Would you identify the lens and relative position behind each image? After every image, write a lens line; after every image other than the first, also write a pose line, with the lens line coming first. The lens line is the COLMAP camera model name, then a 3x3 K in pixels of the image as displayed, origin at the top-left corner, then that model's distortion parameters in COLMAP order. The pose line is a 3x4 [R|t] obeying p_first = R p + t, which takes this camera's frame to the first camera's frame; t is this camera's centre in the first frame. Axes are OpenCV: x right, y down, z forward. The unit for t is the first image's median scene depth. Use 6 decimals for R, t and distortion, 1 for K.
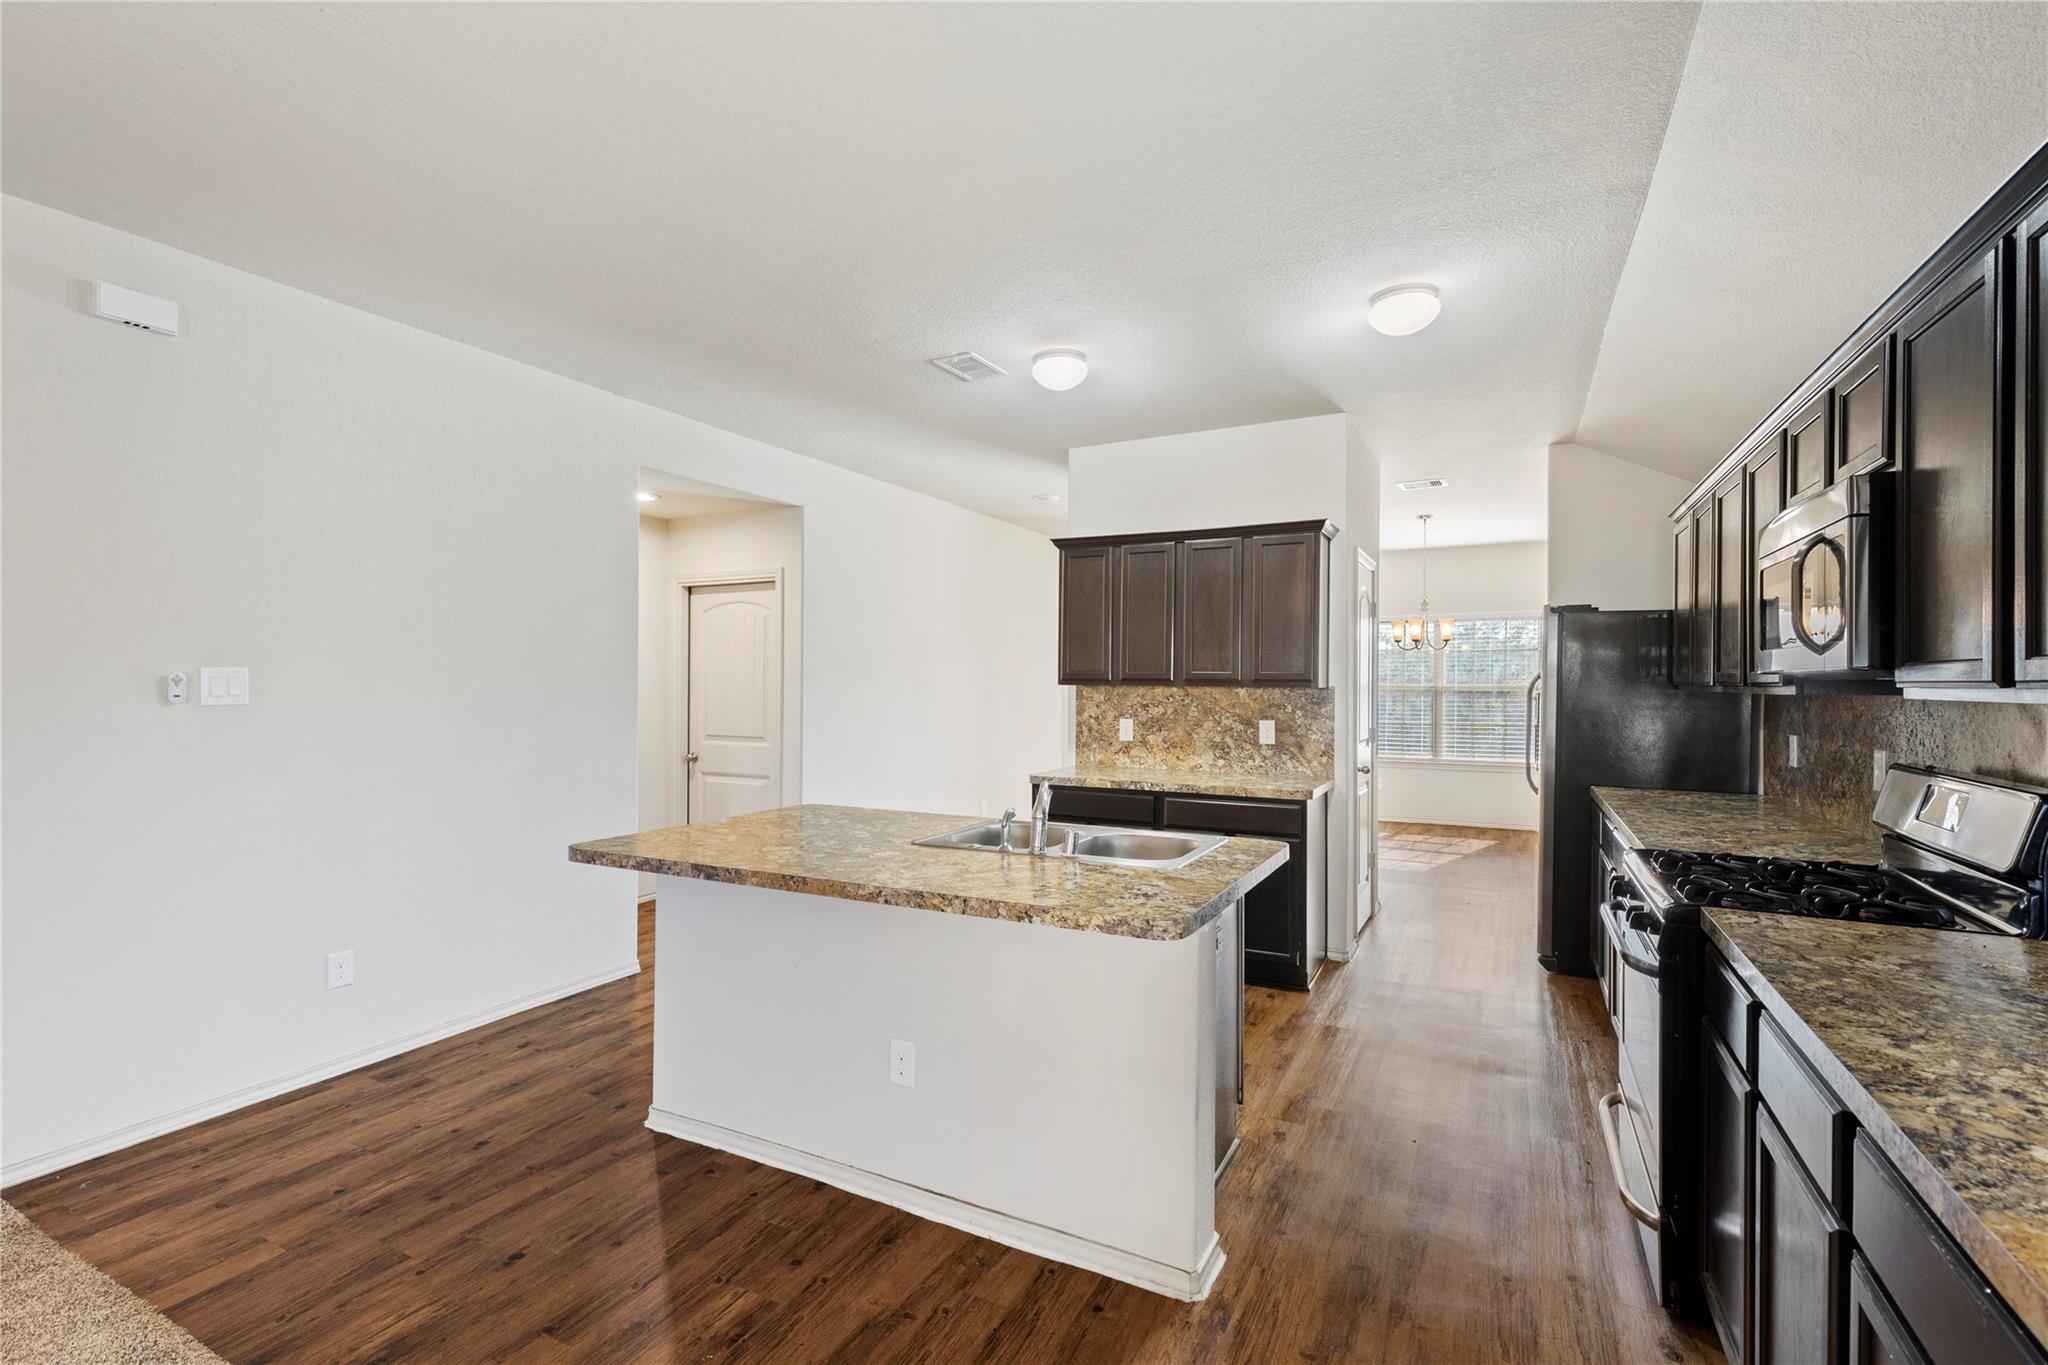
lens RADIAL K [[919.7, 0, 1021.2], [0, 919.7, 680.7], [0, 0, 1]] dist [0.006303, -0.000183]
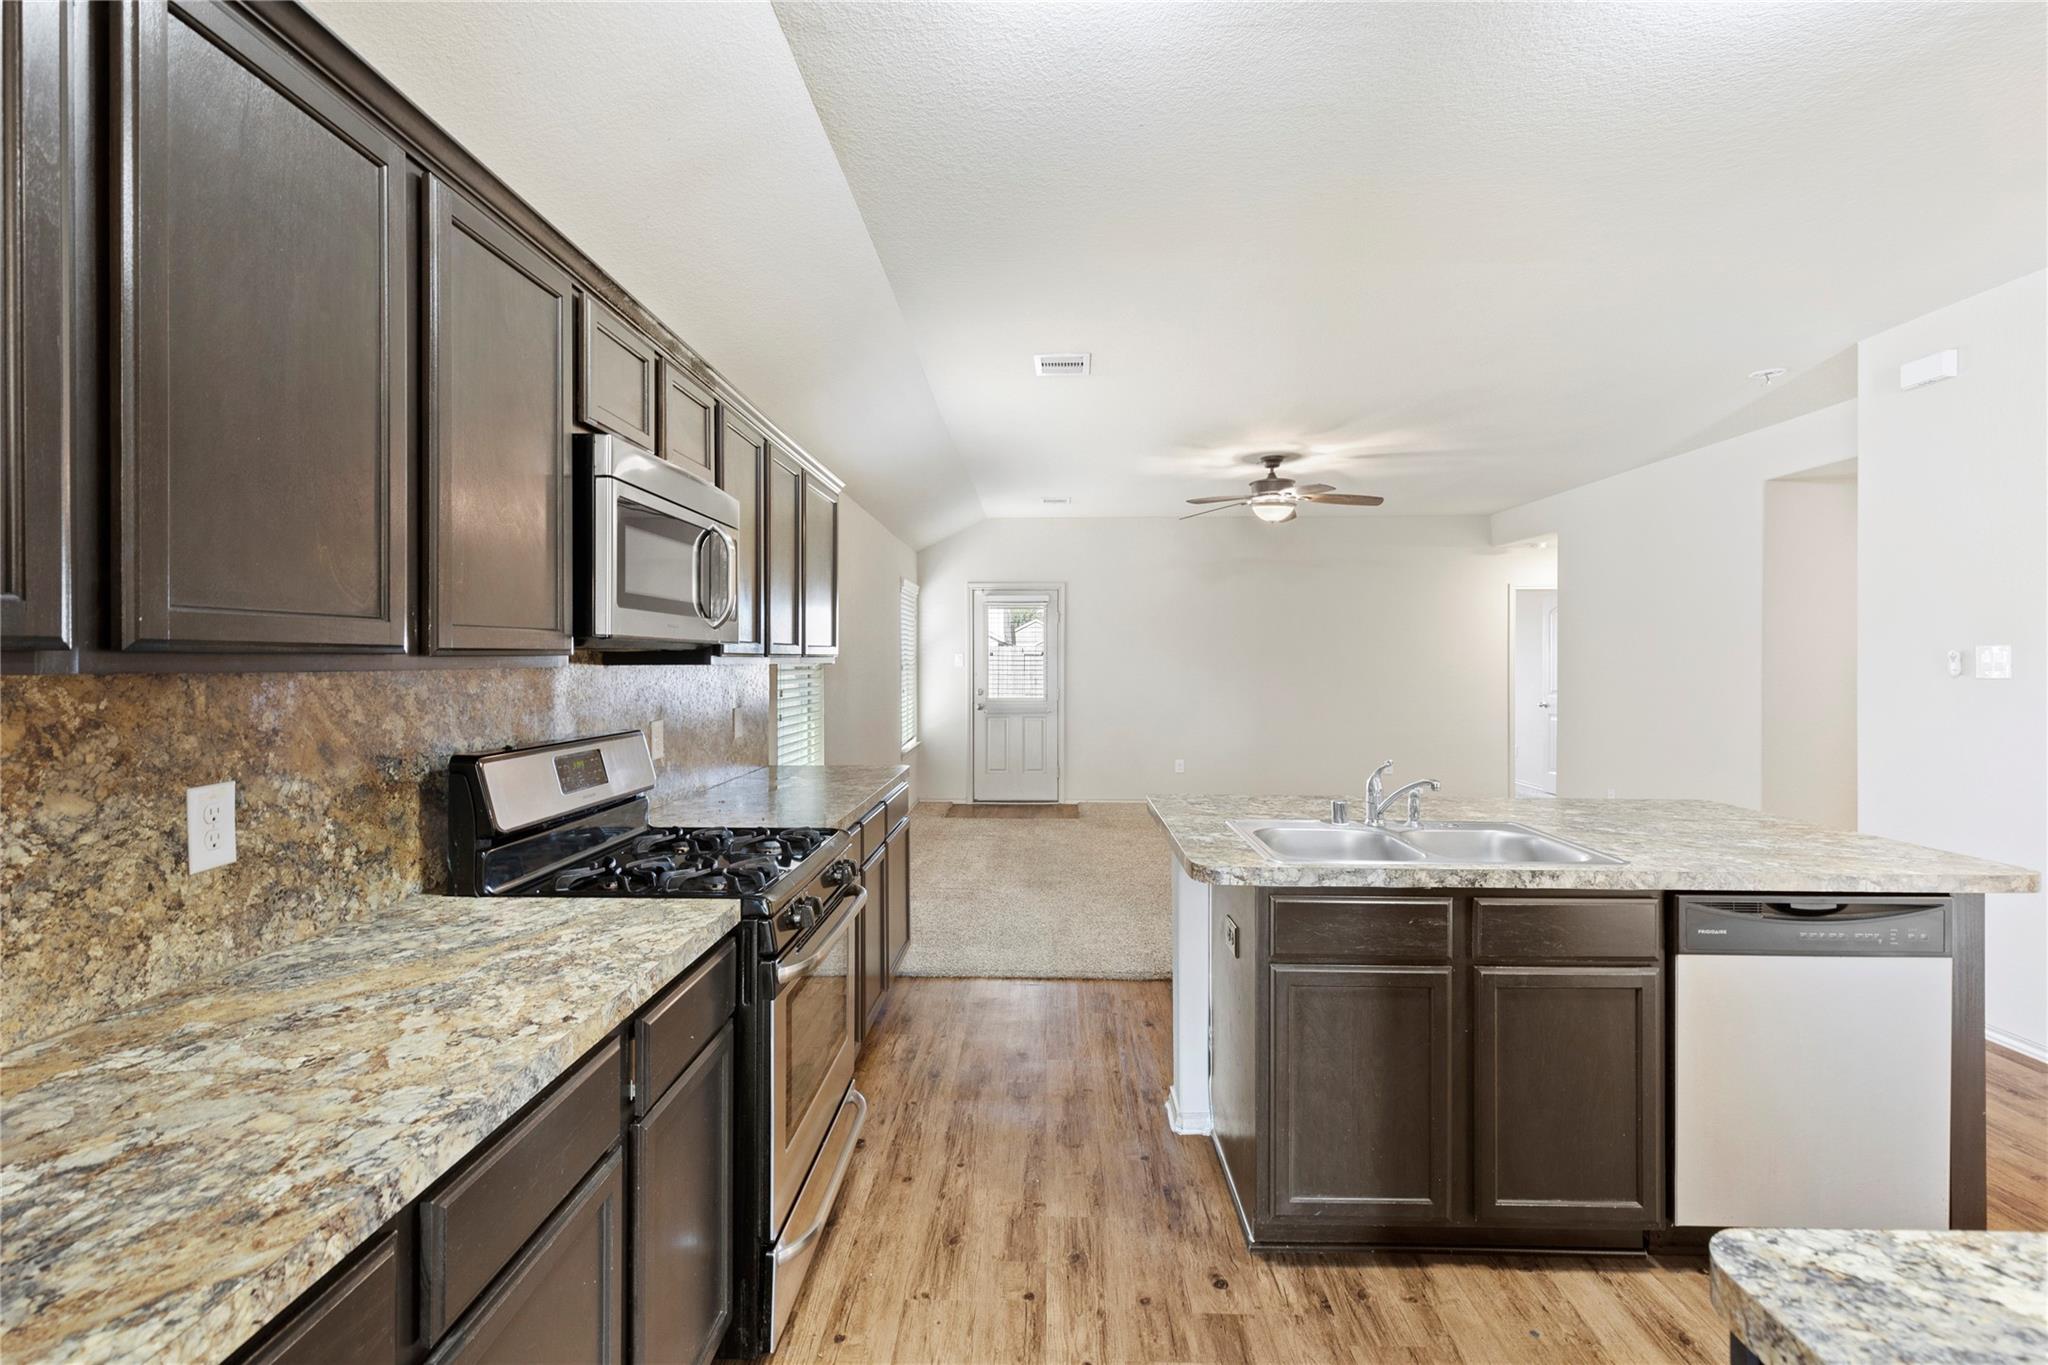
lens RADIAL K [[928.1, 0, 1017.7], [0, 928.1, 661.7], [0, 0, 1]] dist [0.003624, -0.000031]
pose [[-0.899835, -0.002377, -0.436224, 0.453457], [-0.001955, 0.999997, -0.001414, 0.005965], [0.436226, -0.000420, -0.899837, 0.971529]]
